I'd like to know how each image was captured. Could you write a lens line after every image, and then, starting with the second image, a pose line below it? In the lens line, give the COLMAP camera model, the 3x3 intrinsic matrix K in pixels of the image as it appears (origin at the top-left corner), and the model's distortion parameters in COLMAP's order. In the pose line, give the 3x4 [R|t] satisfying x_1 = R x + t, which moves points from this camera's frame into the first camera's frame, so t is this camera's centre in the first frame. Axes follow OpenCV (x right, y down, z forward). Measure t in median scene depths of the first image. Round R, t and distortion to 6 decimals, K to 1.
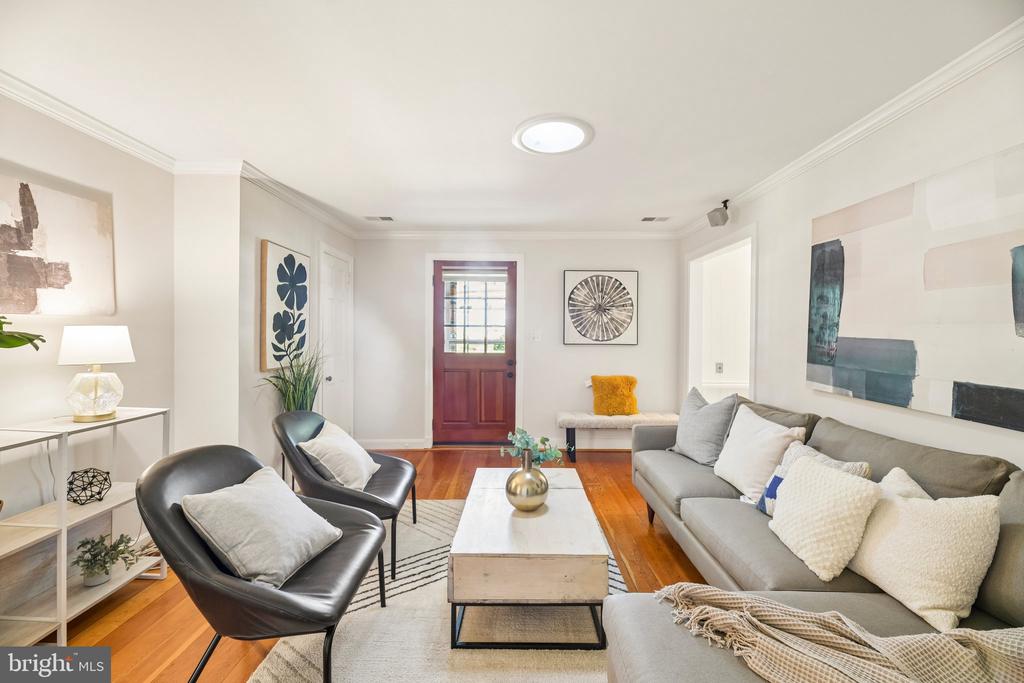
lens RADIAL K [[413.5, 0, 512.0], [0, 413.5, 341.5], [0, 0, 1]] dist [-0.001033, -0.000428]
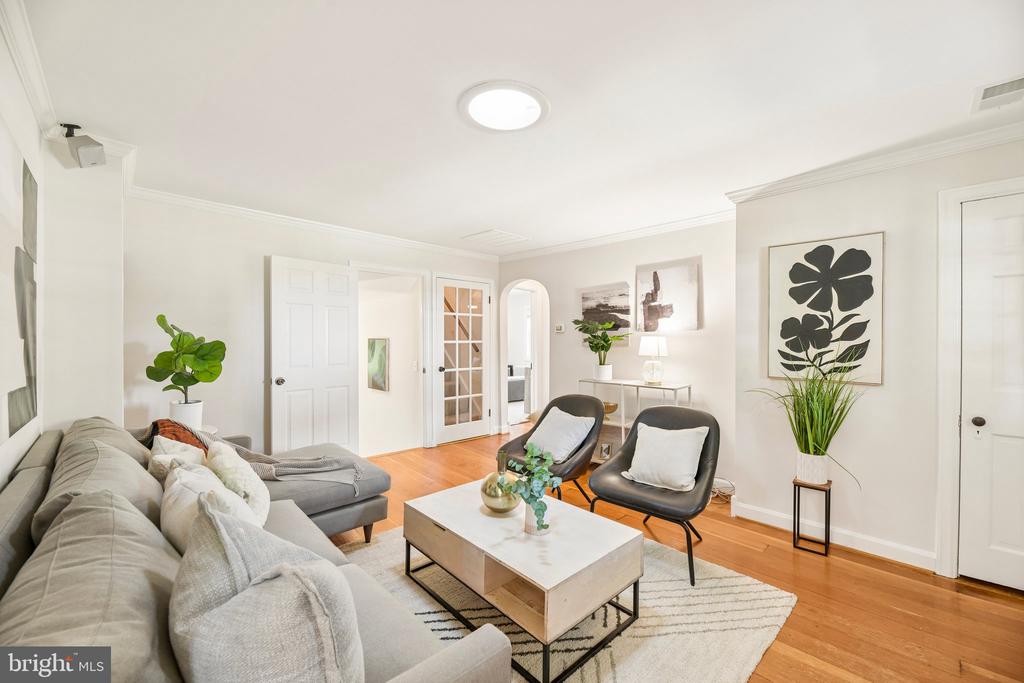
lens RADIAL K [[413.5, 0, 512.0], [0, 413.5, 341.5], [0, 0, 1]] dist [-0.001033, -0.000428]
pose [[-0.729810, -0.004440, -0.683635, 0.461006], [-0.019499, 0.999707, 0.014323, -0.016578], [0.683372, 0.023783, -0.729683, 1.119908]]
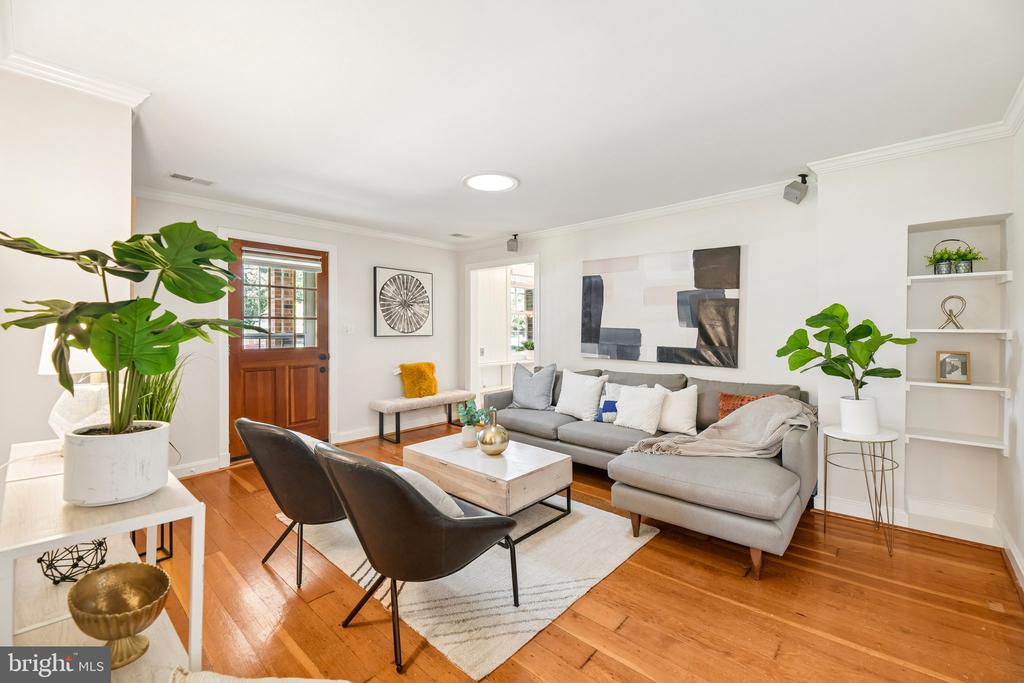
lens RADIAL K [[438.1, 0, 514.7], [0, 438.1, 333.8], [0, 0, 1]] dist [0.021253, -0.000148]
pose [[0.659784, -0.015197, 0.751302, -0.640203], [0.016808, 0.999844, 0.005464, -0.000361], [-0.751268, 0.009023, 0.659936, -0.010375]]
